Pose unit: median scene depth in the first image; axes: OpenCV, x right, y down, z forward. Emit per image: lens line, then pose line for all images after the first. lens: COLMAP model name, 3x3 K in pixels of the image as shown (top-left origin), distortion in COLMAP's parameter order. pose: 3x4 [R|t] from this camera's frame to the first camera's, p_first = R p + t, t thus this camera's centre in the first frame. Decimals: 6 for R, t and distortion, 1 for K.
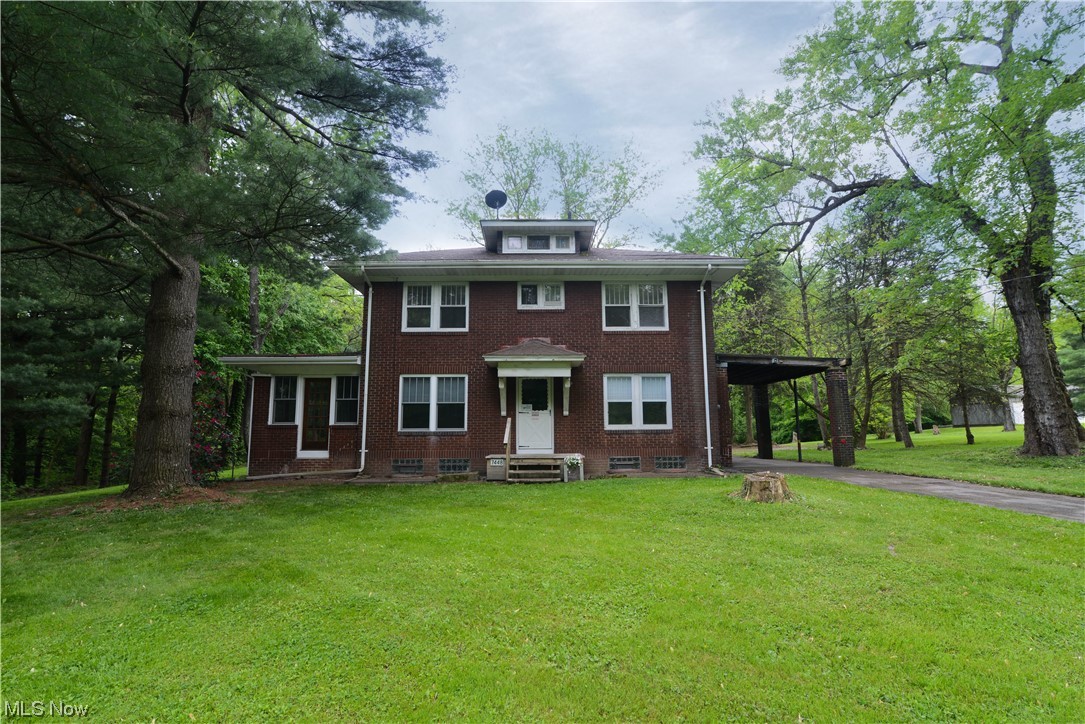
lens RADIAL K [[513.0, 0, 542.5], [0, 513.0, 362.0], [0, 0, 1]] dist [0.001262, 0.000168]
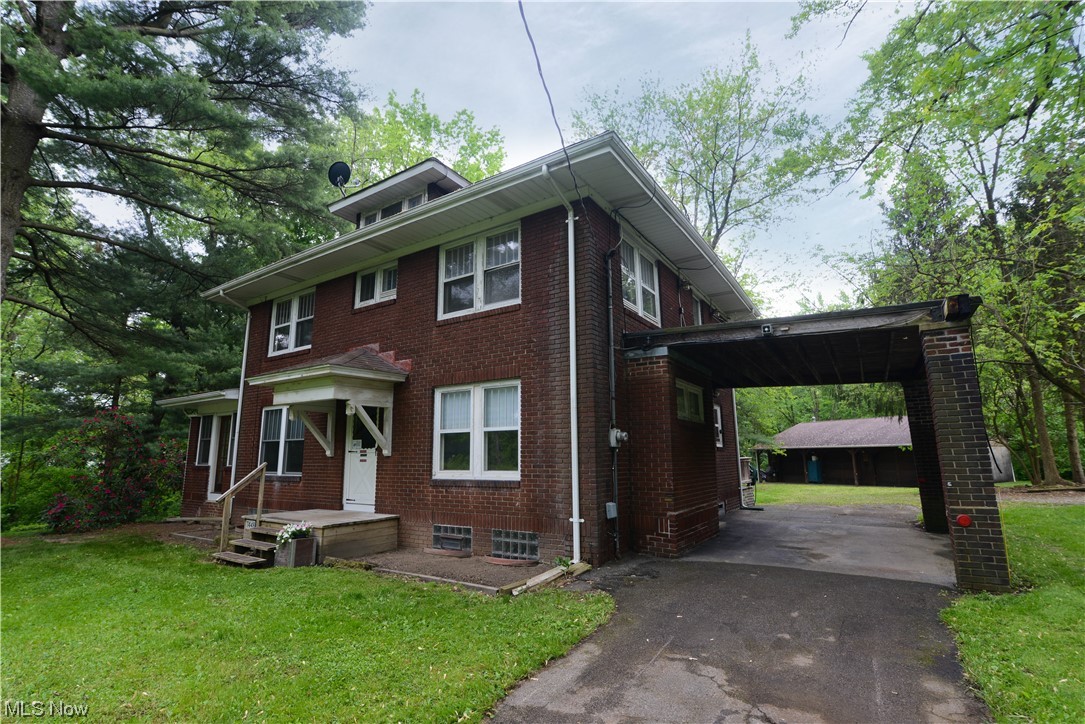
lens RADIAL K [[513.0, 0, 542.5], [0, 513.0, 362.0], [0, 0, 1]] dist [0.001262, 0.000168]
pose [[0.817704, -0.104343, -0.566103, 0.587985], [0.087445, 0.994537, -0.057002, 0.037719], [0.568958, -0.002892, 0.822361, 0.554596]]
